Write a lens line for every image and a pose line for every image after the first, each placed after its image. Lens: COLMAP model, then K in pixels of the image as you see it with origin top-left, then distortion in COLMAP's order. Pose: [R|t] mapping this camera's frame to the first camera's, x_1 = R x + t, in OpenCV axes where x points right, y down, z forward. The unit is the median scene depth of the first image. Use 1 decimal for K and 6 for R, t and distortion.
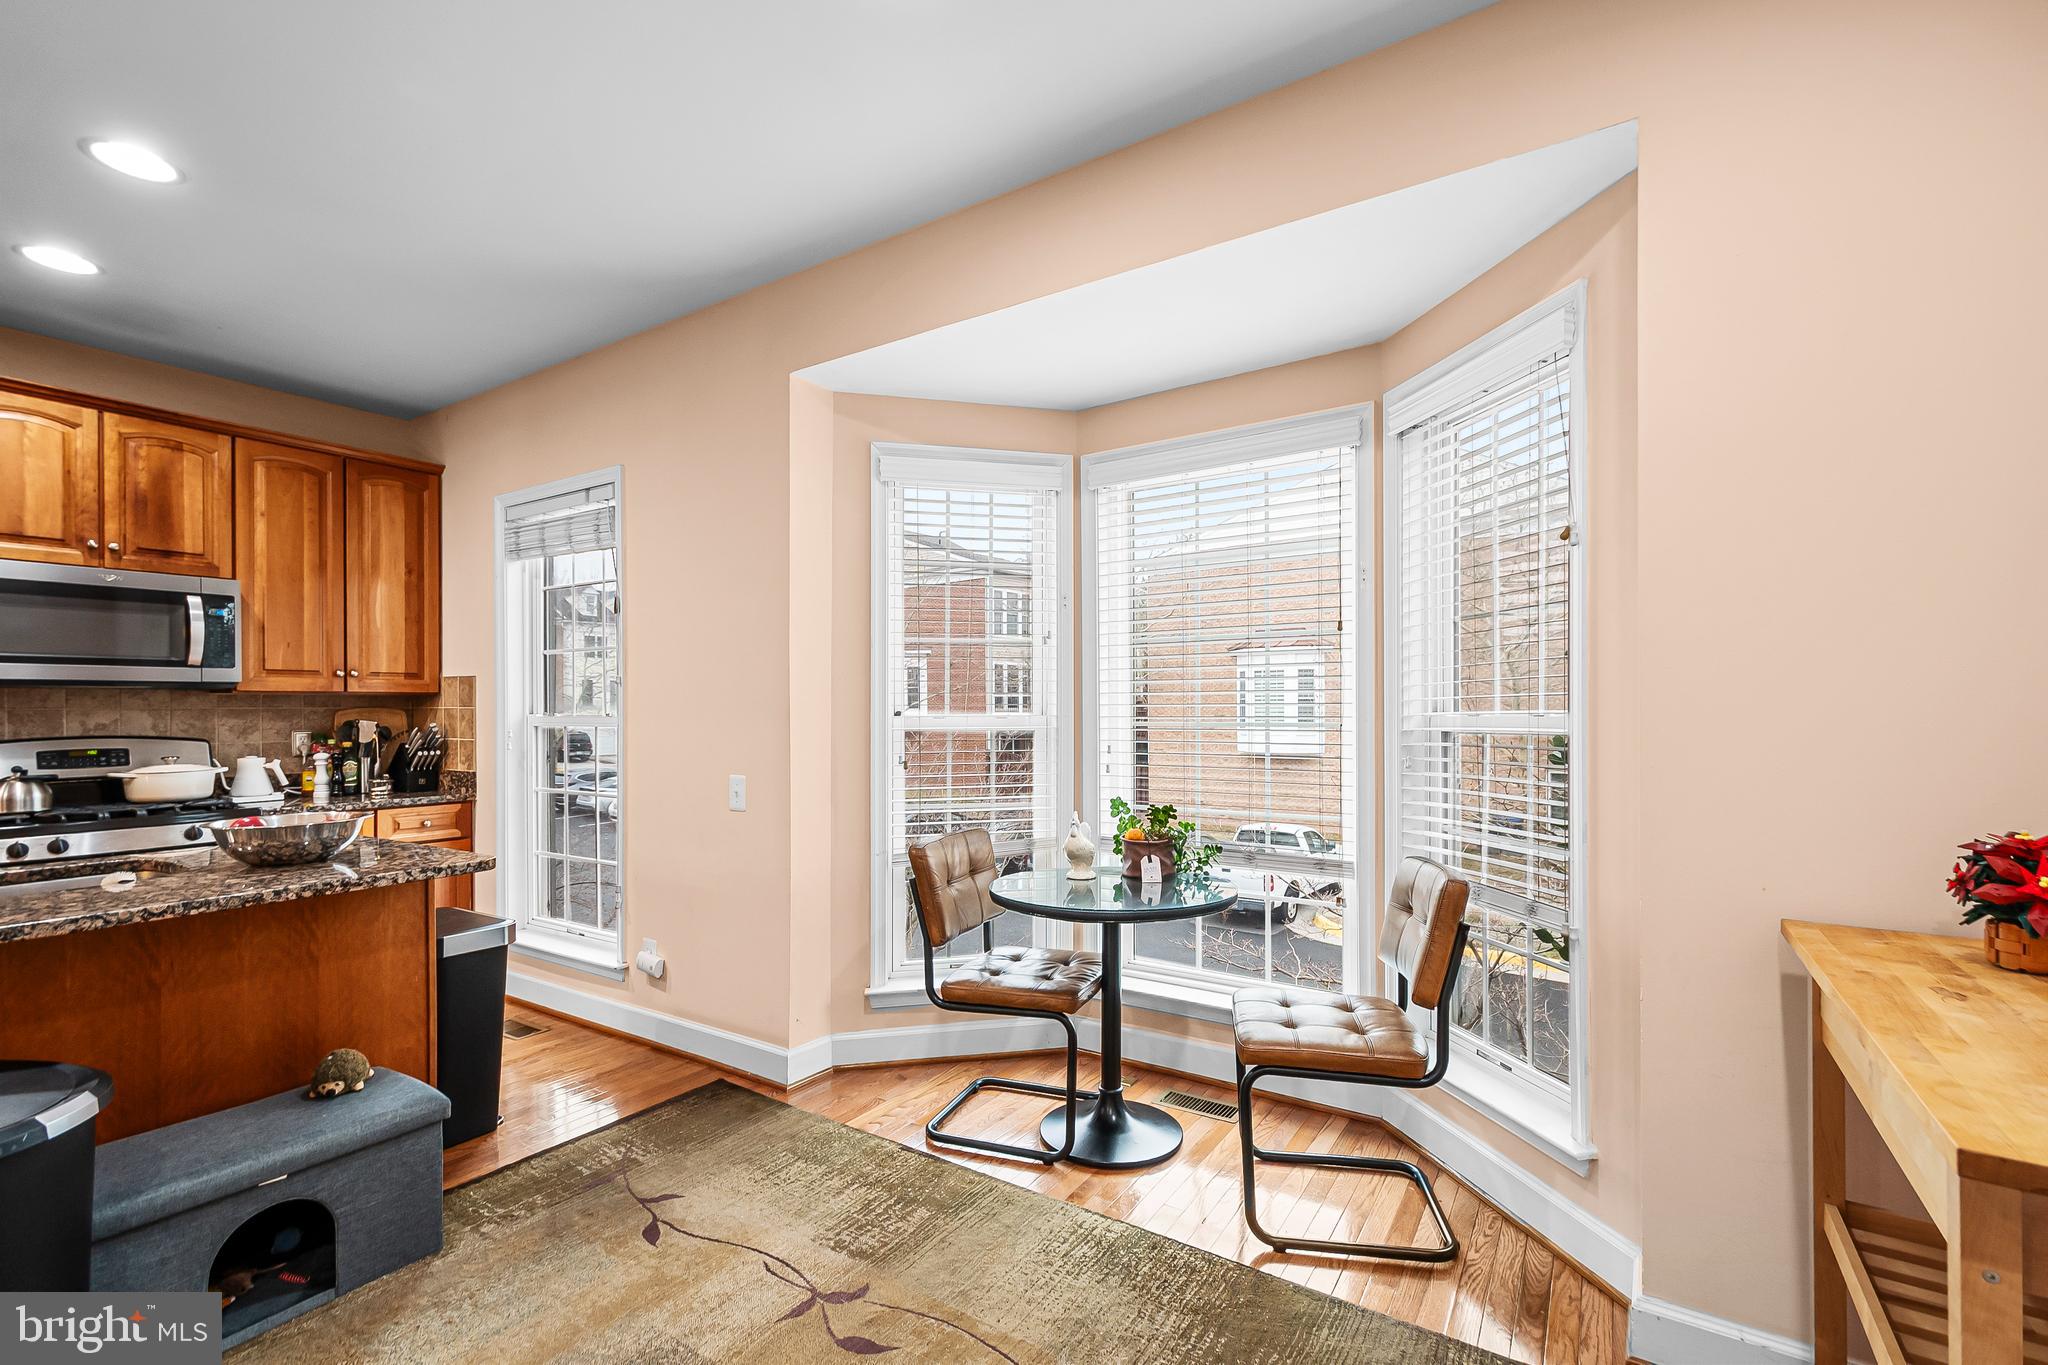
lens RADIAL K [[899.0, 0, 1037.4], [0, 899.0, 709.4], [0, 0, 1]] dist [0.009344, 0.000055]
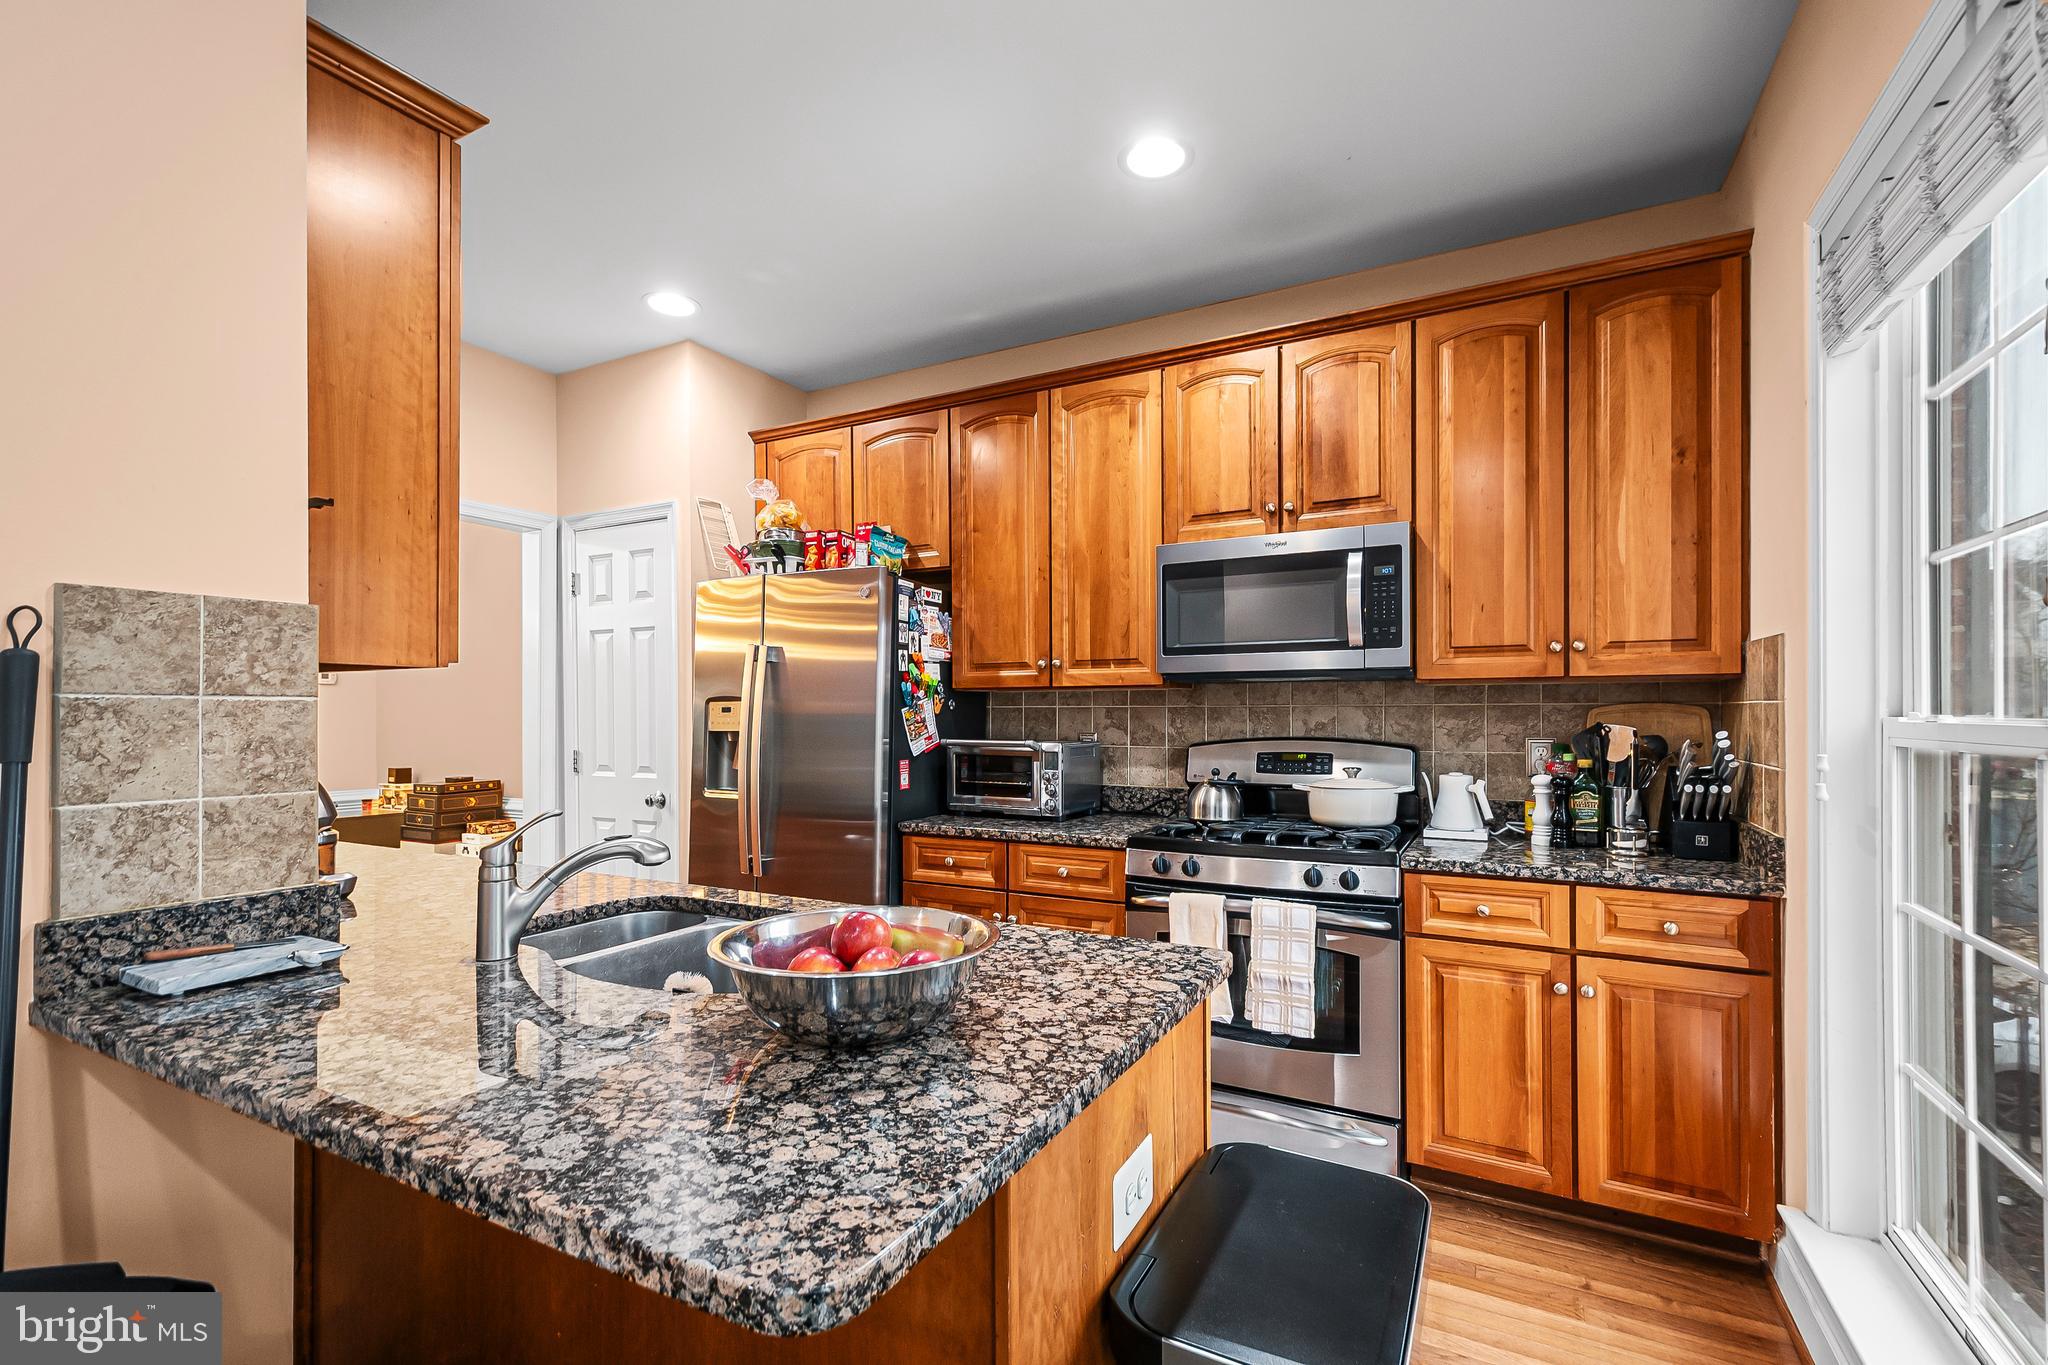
lens RADIAL K [[899.0, 0, 1037.4], [0, 899.0, 709.4], [0, 0, 1]] dist [0.009344, 0.000055]
pose [[0.090019, 0.002359, -0.995937, -0.253289], [0.000202, 0.999997, 0.002387, 0.001277], [0.995940, -0.000416, 0.090018, 0.765778]]
